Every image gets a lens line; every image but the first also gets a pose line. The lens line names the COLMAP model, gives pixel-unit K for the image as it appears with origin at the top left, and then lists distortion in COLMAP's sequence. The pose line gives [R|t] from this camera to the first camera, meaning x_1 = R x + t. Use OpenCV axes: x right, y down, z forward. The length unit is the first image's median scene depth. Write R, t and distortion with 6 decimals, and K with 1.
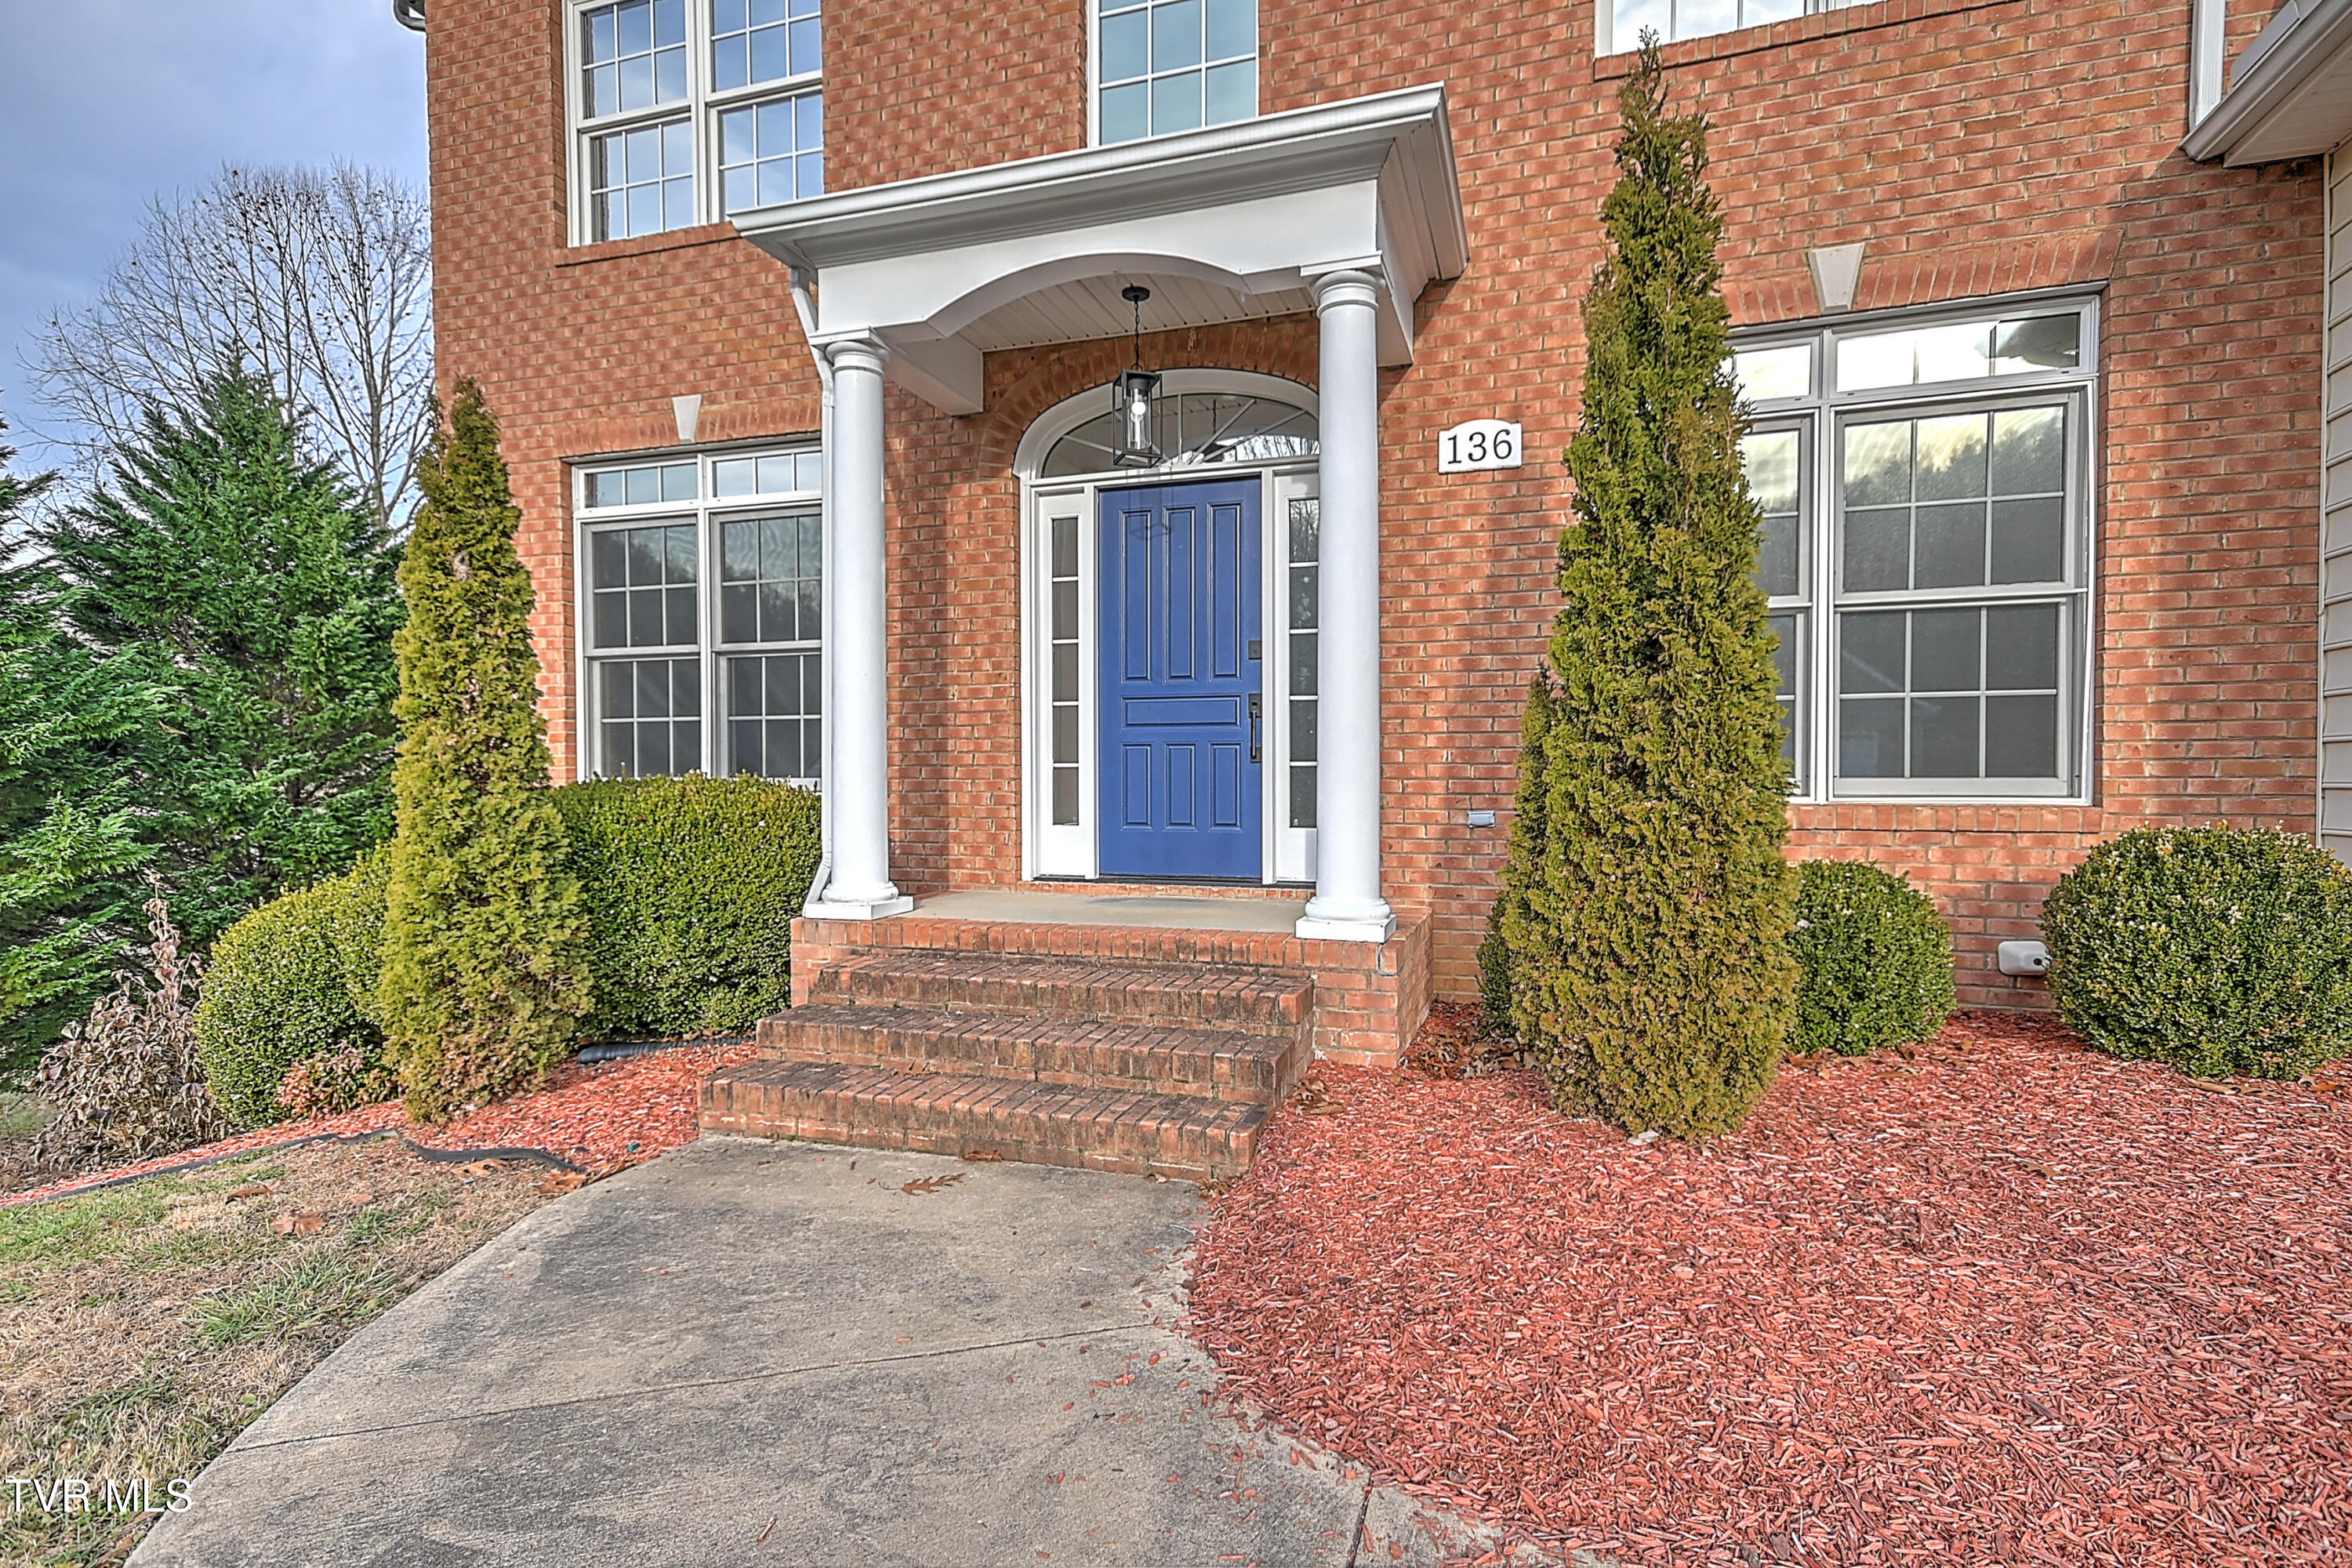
lens RADIAL K [[1152.6, 0, 1176.0], [0, 1152.6, 789.9], [0, 0, 1]] dist [0.024853, -0.000384]
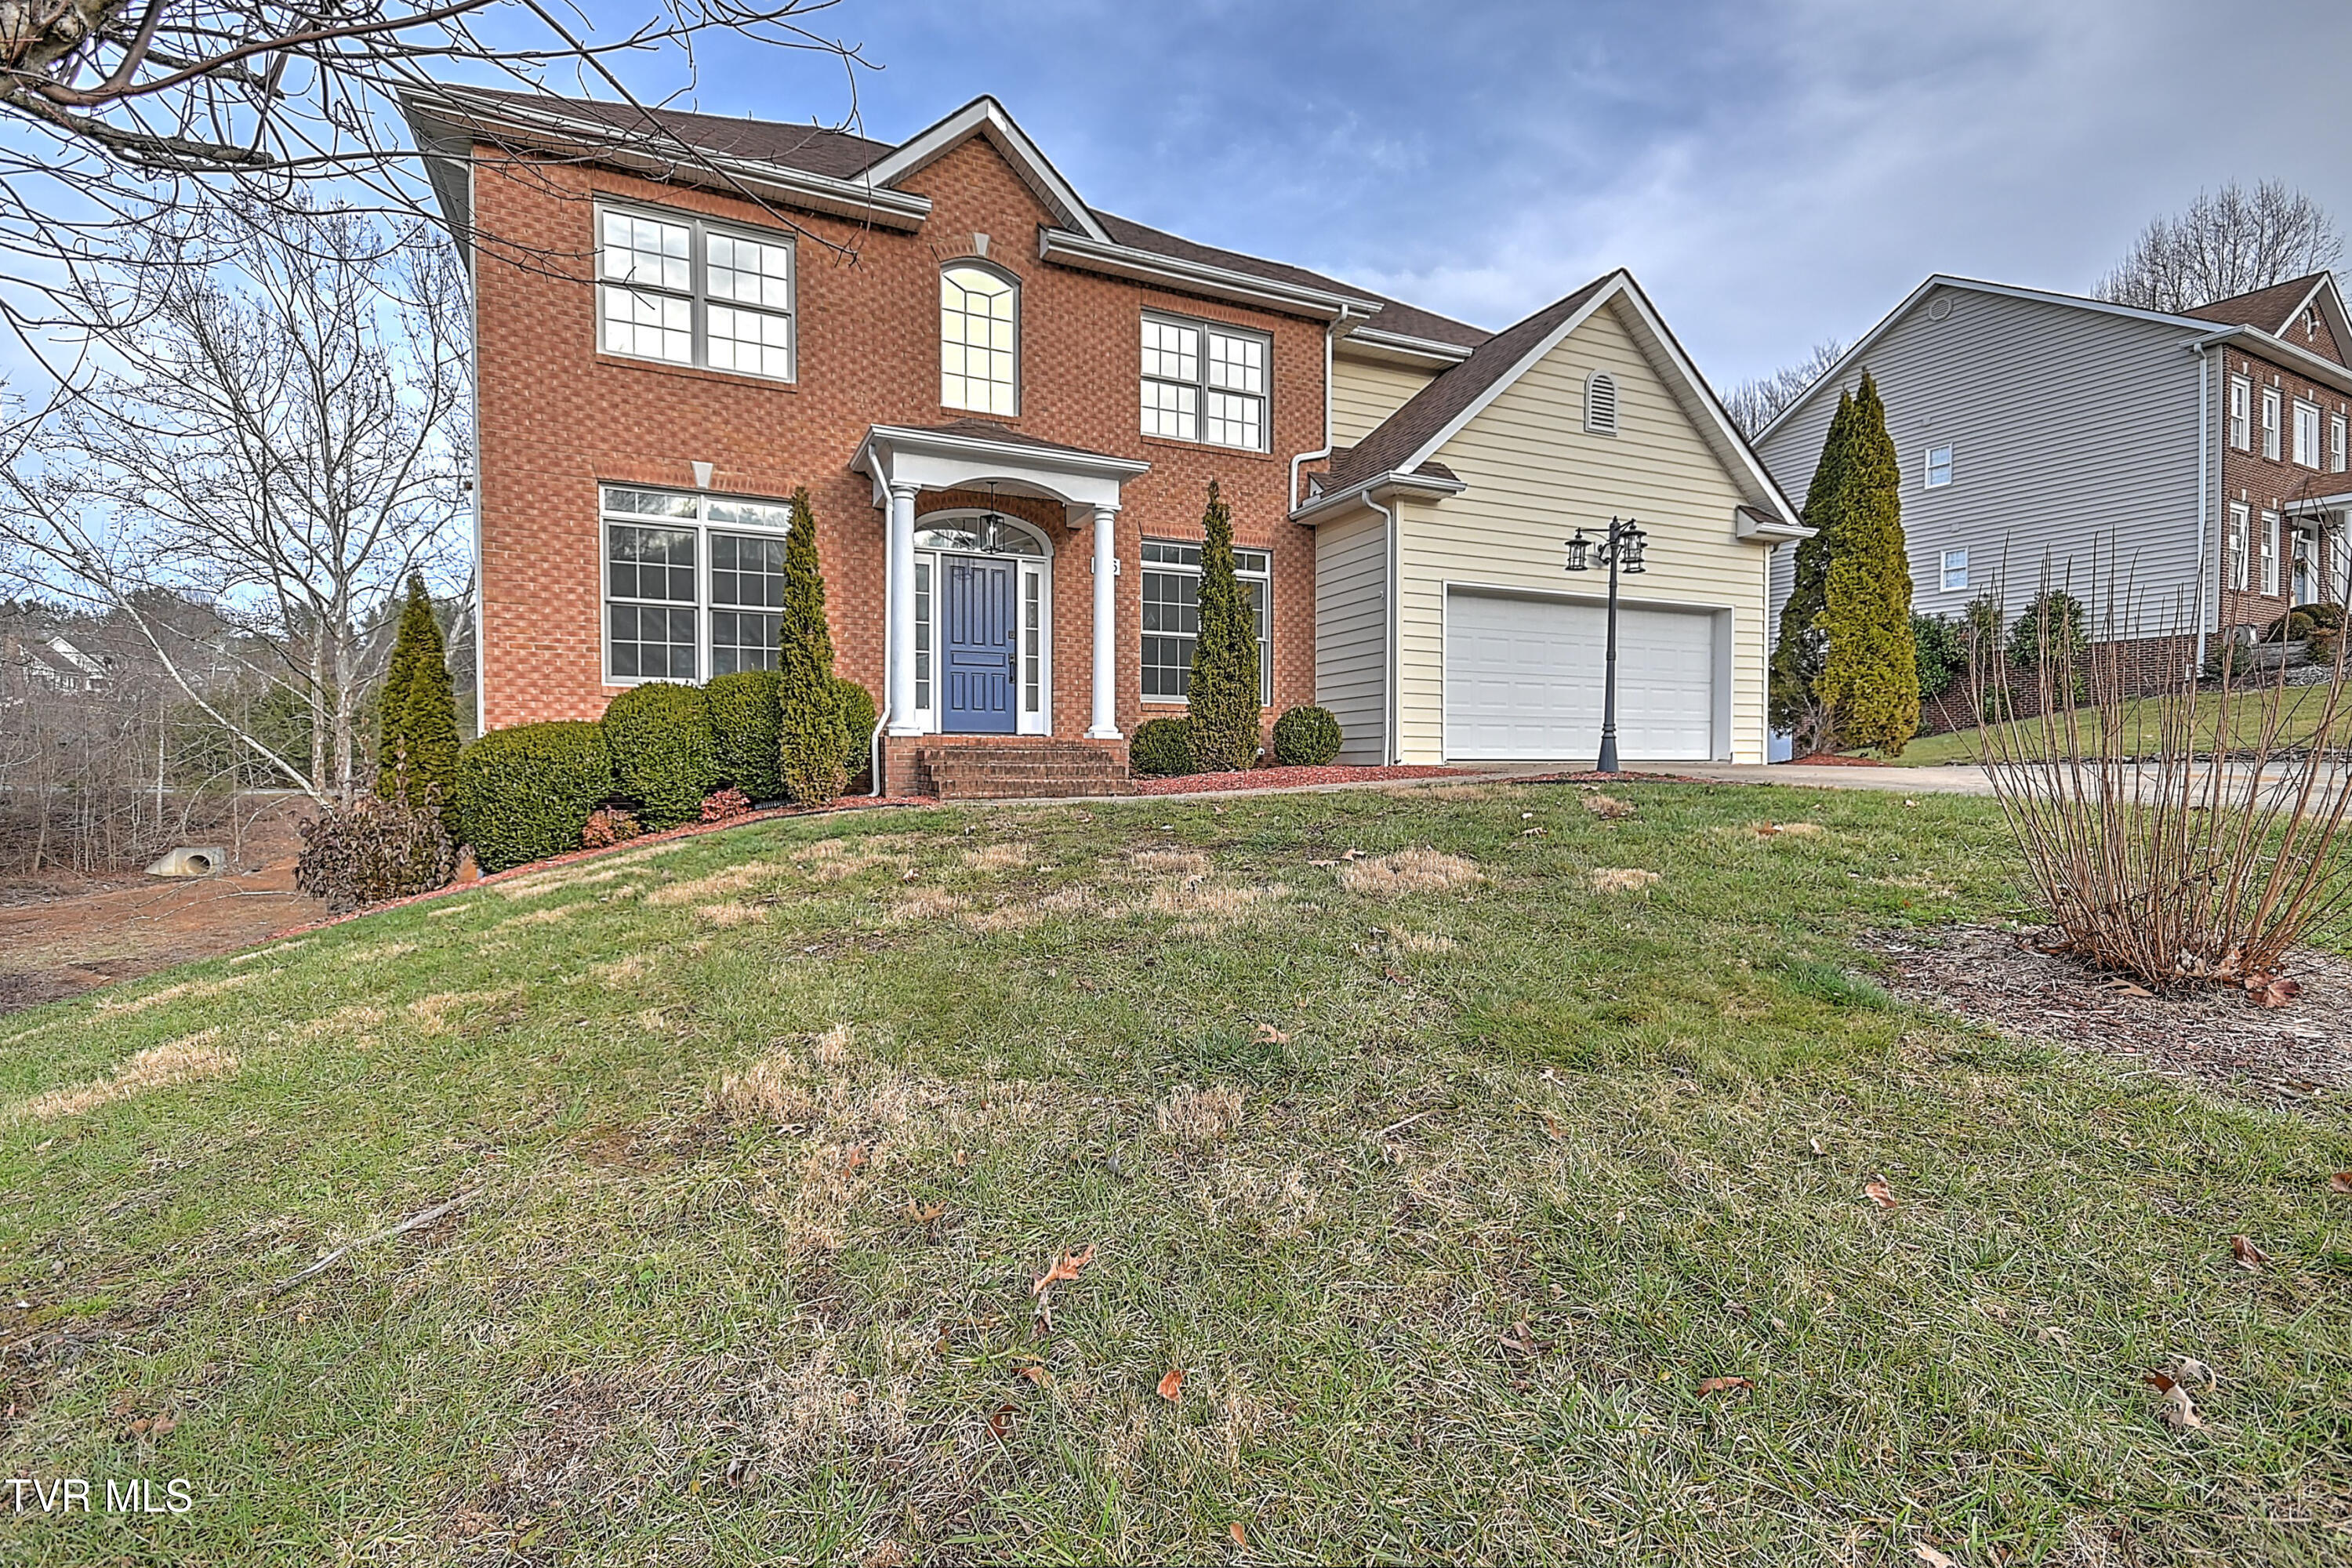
lens RADIAL K [[1071.0, 0, 1177.3], [0, 1071.0, 783.6], [0, 0, 1]] dist [0.024169, -0.009195]
pose [[0.721587, -0.006840, 0.692290, -1.138230], [0.007837, 0.999968, 0.001711, 0.170284], [-0.692280, 0.004191, 0.721617, -0.757384]]
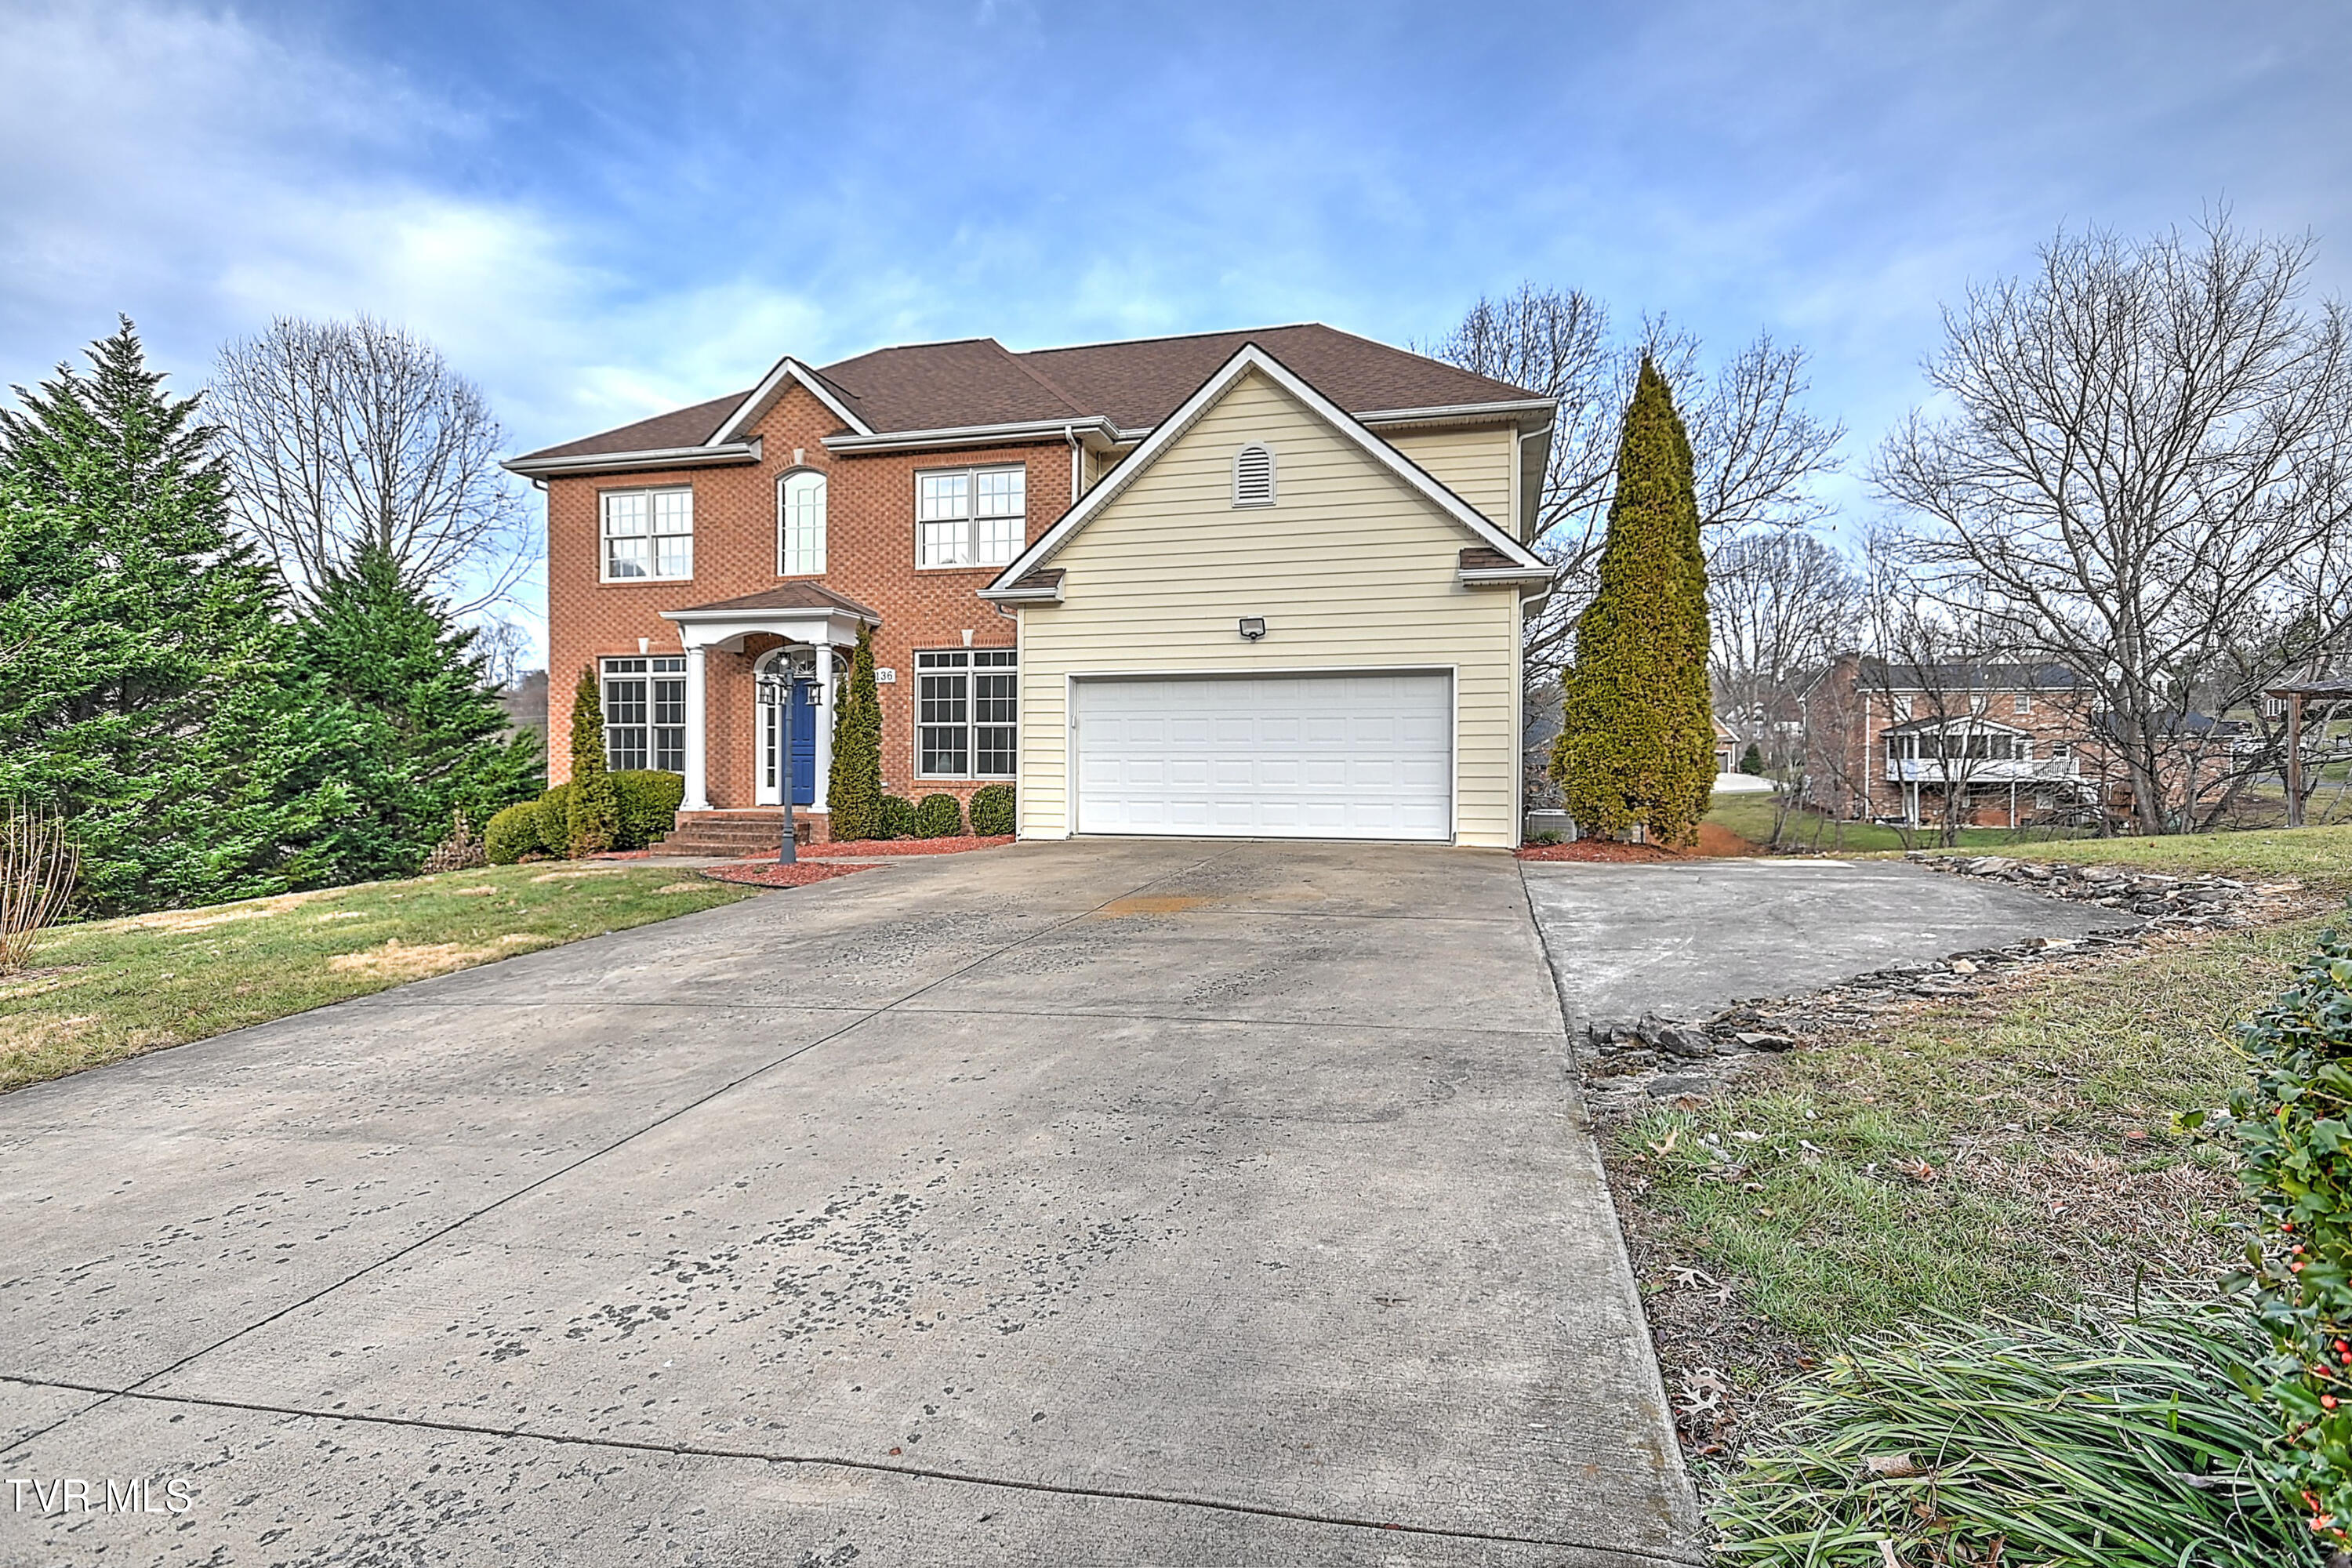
lens RADIAL K [[1152.6, 0, 1176.0], [0, 1152.6, 789.9], [0, 0, 1]] dist [0.024853, -0.000384]
pose [[0.998342, 0.008337, 0.056952, 0.805697], [-0.008130, 0.999960, -0.003854, 0.040525], [-0.056982, 0.003385, 0.998369, -2.127681]]
